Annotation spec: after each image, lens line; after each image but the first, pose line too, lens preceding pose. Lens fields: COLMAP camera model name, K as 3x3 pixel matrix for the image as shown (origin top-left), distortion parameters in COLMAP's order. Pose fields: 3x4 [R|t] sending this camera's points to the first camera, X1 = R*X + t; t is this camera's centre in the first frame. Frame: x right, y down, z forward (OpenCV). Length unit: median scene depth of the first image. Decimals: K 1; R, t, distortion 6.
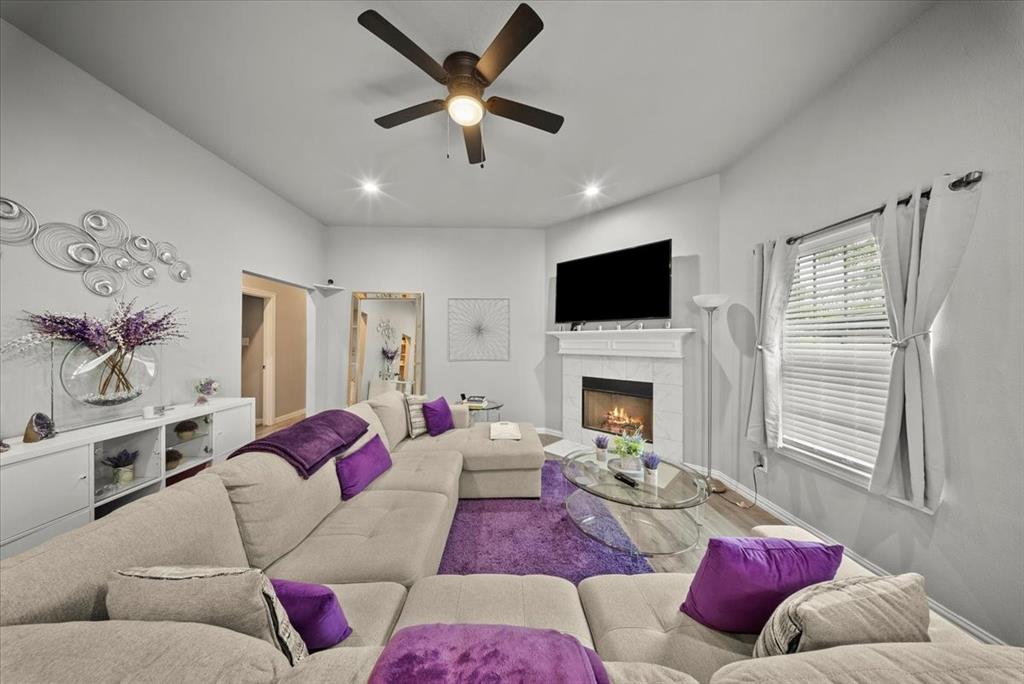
lens RADIAL K [[302.3, 0, 508.7], [0, 302.3, 340.0], [0, 0, 1]] dist [0.000313, -0.000480]
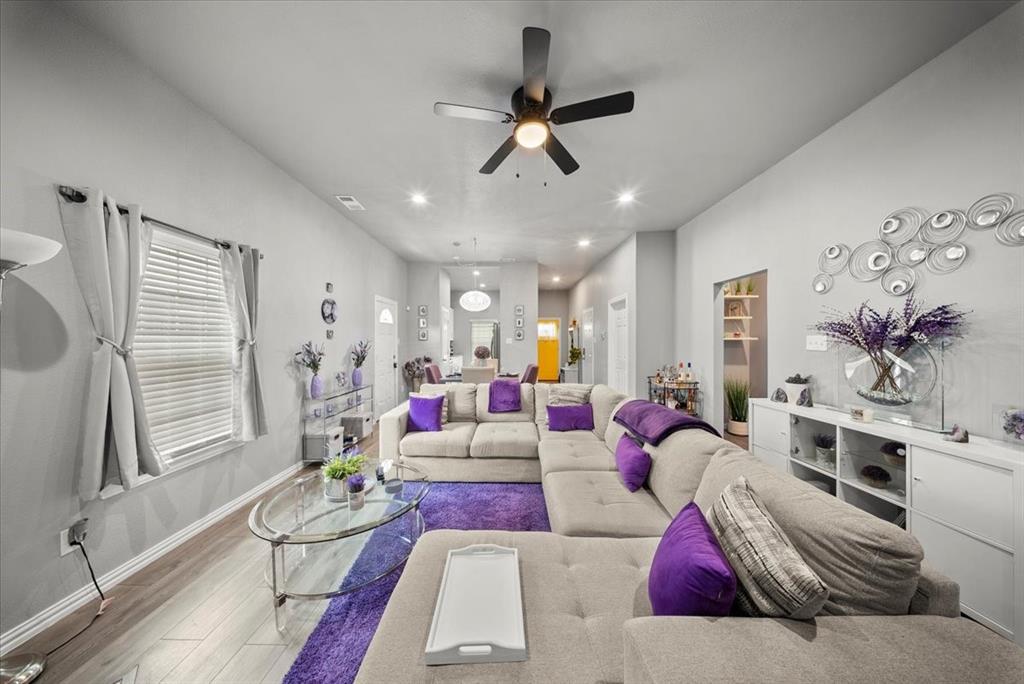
lens RADIAL K [[302.3, 0, 508.1], [0, 302.3, 341.3], [0, 0, 1]] dist [0.000313, -0.000480]
pose [[-0.999501, 0.001636, 0.031531, -0.048279], [0.001696, 0.999997, 0.001886, 0.003685], [-0.031527, 0.001939, -0.999501, 1.128184]]
